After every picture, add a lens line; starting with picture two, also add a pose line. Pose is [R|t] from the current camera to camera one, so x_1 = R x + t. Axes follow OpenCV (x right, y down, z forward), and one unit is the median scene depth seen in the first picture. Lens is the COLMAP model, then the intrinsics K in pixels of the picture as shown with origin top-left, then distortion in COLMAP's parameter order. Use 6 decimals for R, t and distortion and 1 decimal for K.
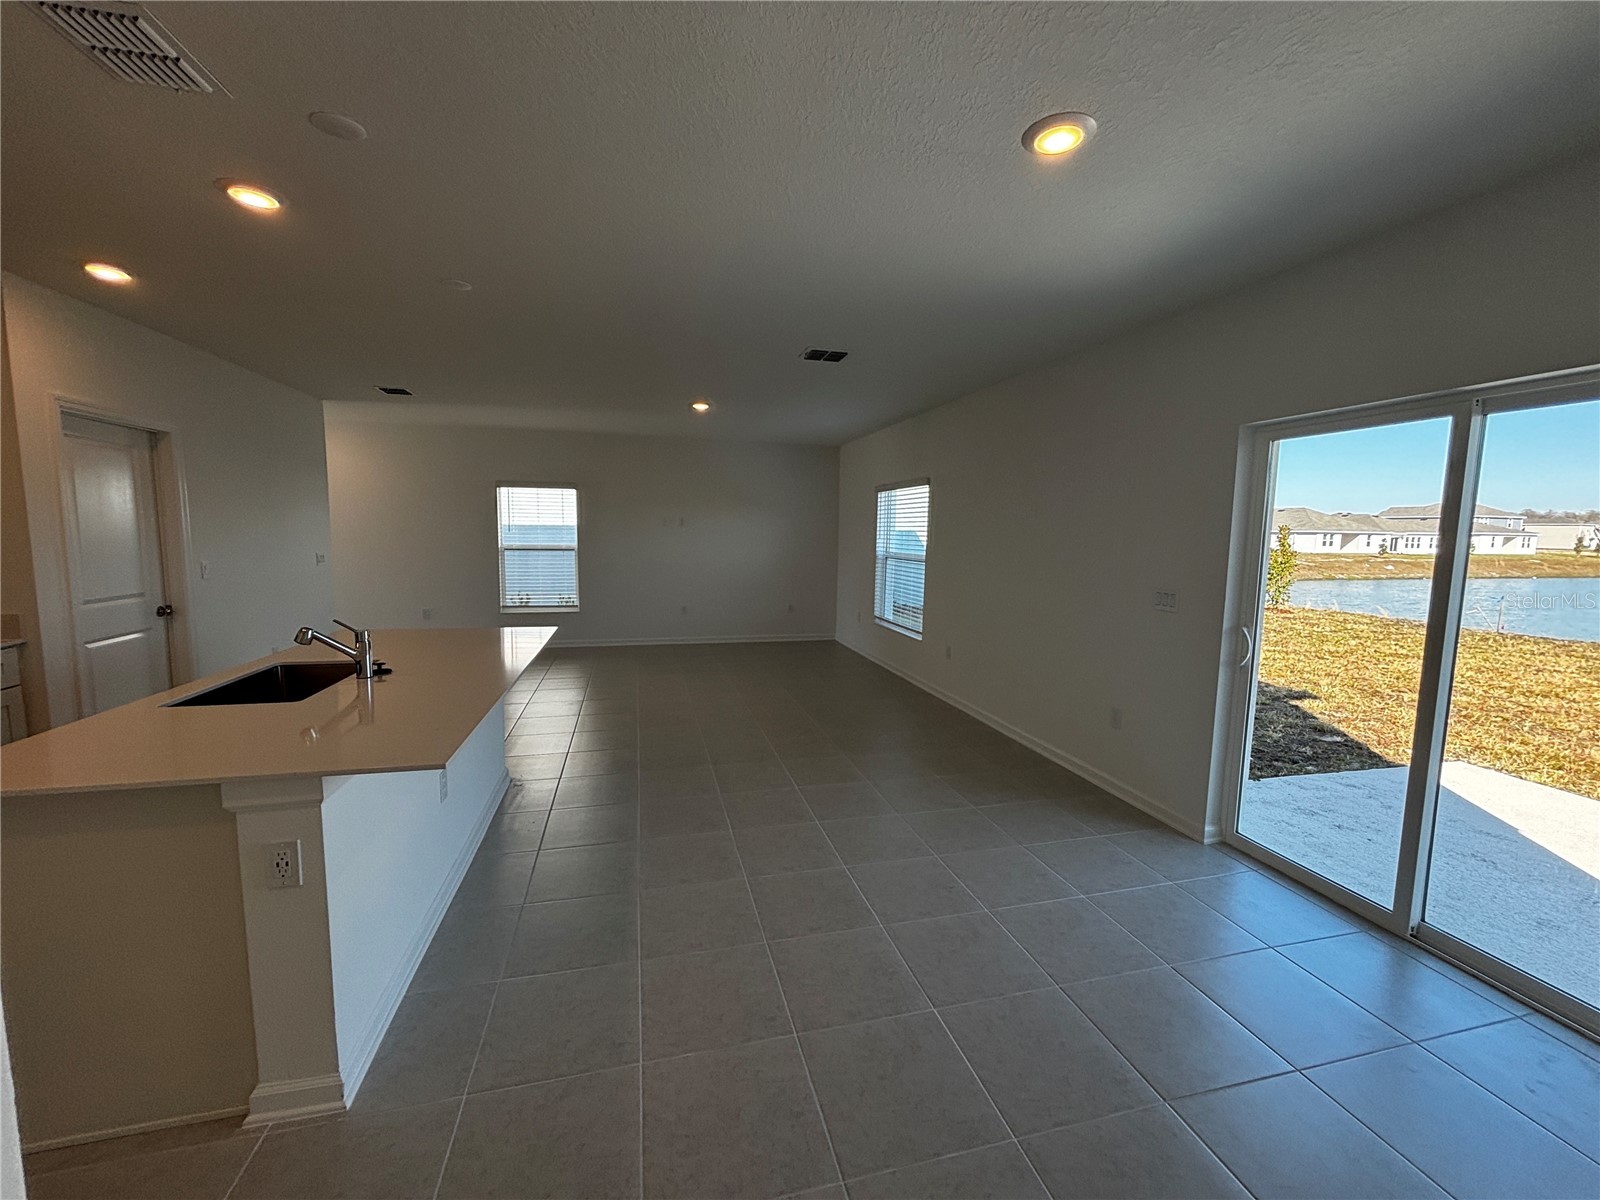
lens RADIAL K [[642.6, 0, 795.4], [0, 642.6, 596.0], [0, 0, 1]] dist [0.003357, -0.000064]
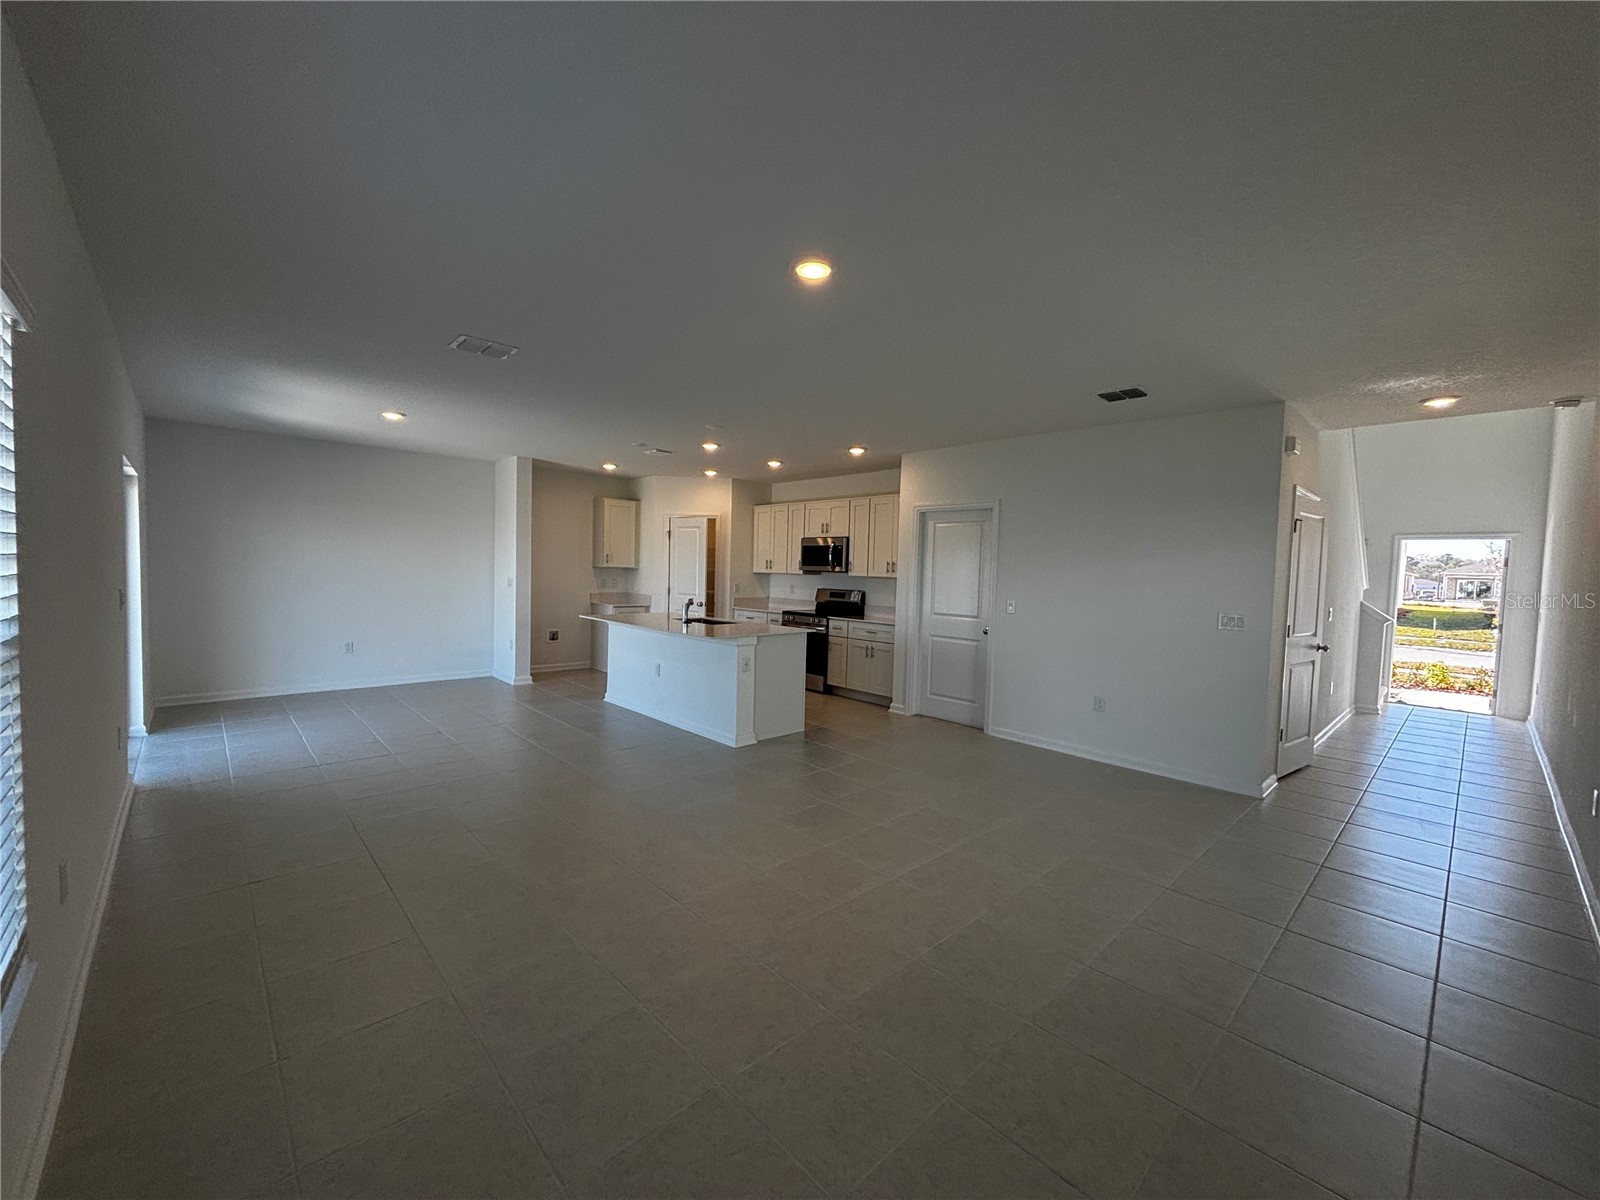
lens RADIAL K [[639.2, 0, 802.6], [0, 639.2, 602.9], [0, 0, 1]] dist [0.016483, -0.000334]
pose [[-0.869007, -0.015981, -0.494542, 0.065005], [-0.093924, 0.986634, 0.133160, -0.130660], [0.485804, 0.162166, -0.858893, 1.366289]]
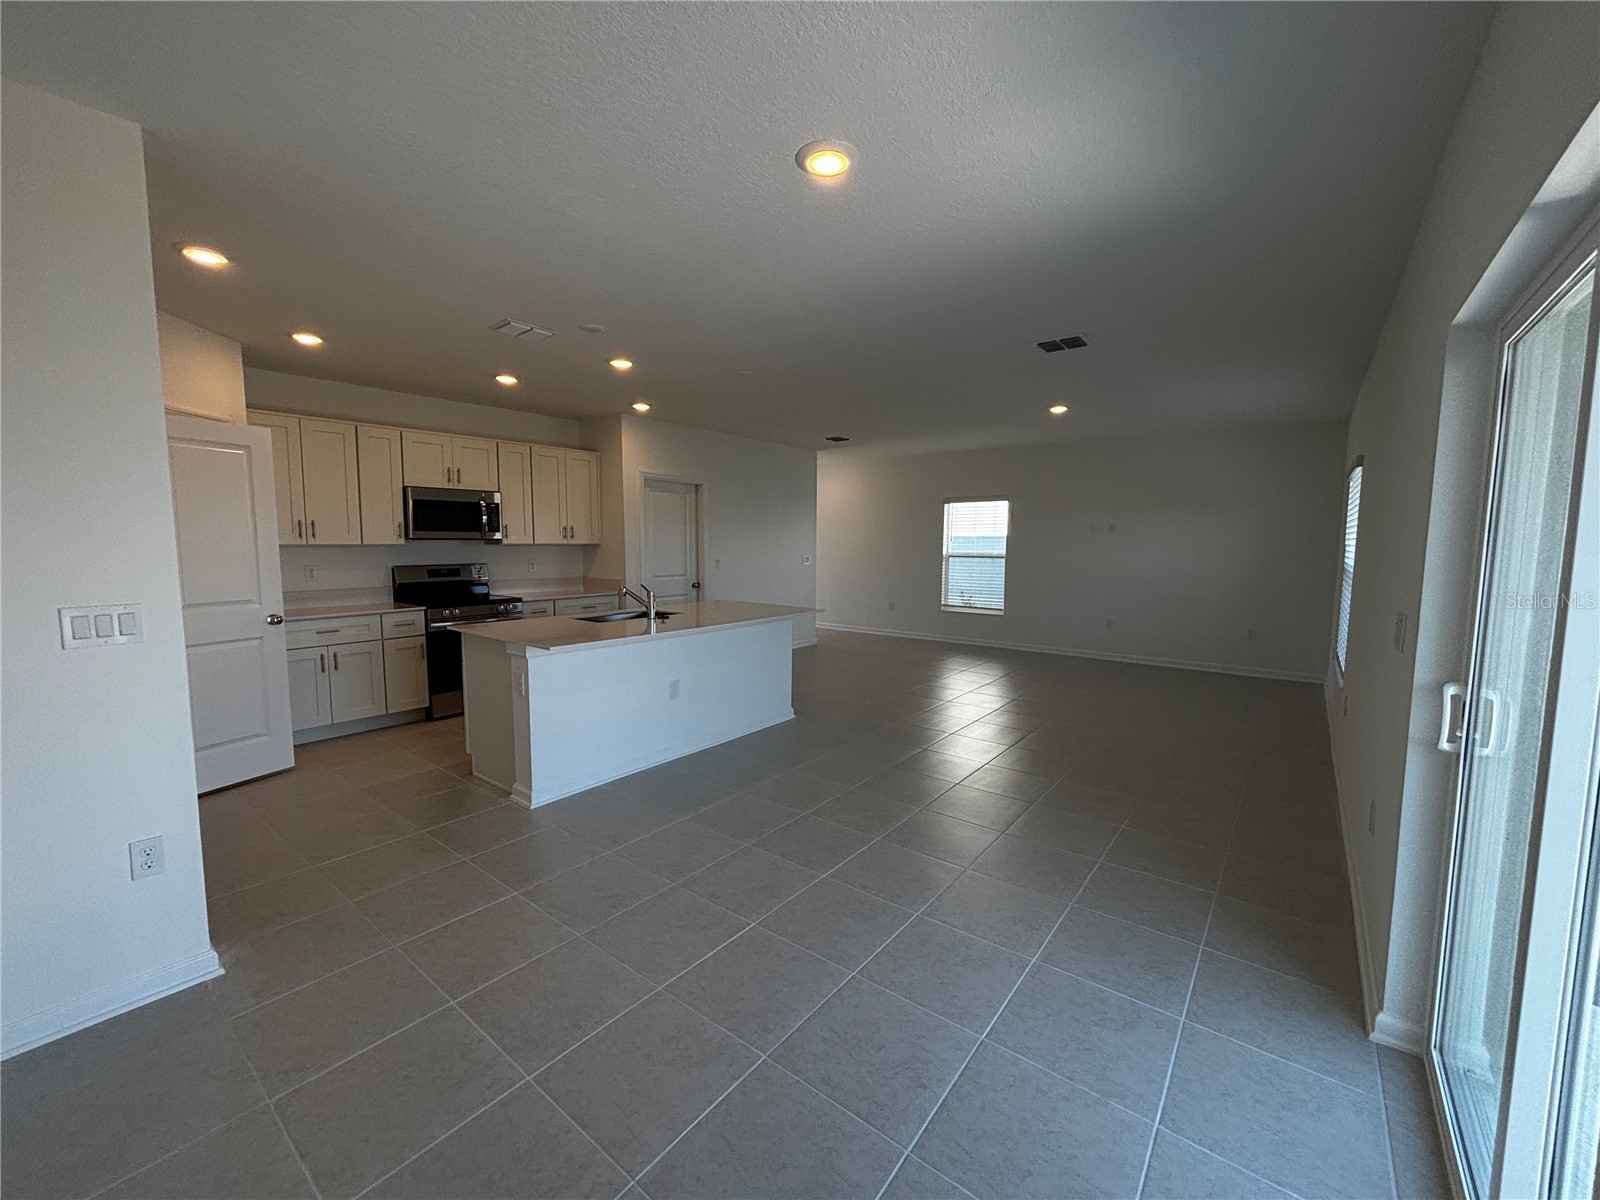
lens RADIAL K [[639.2, 0, 802.6], [0, 639.2, 602.9], [0, 0, 1]] dist [0.016483, -0.000334]
pose [[0.615691, 0.066909, -0.785142, 0.392259], [-0.075630, 0.996806, 0.025639, 0.002835], [0.784350, 0.043594, 0.618785, 0.099648]]
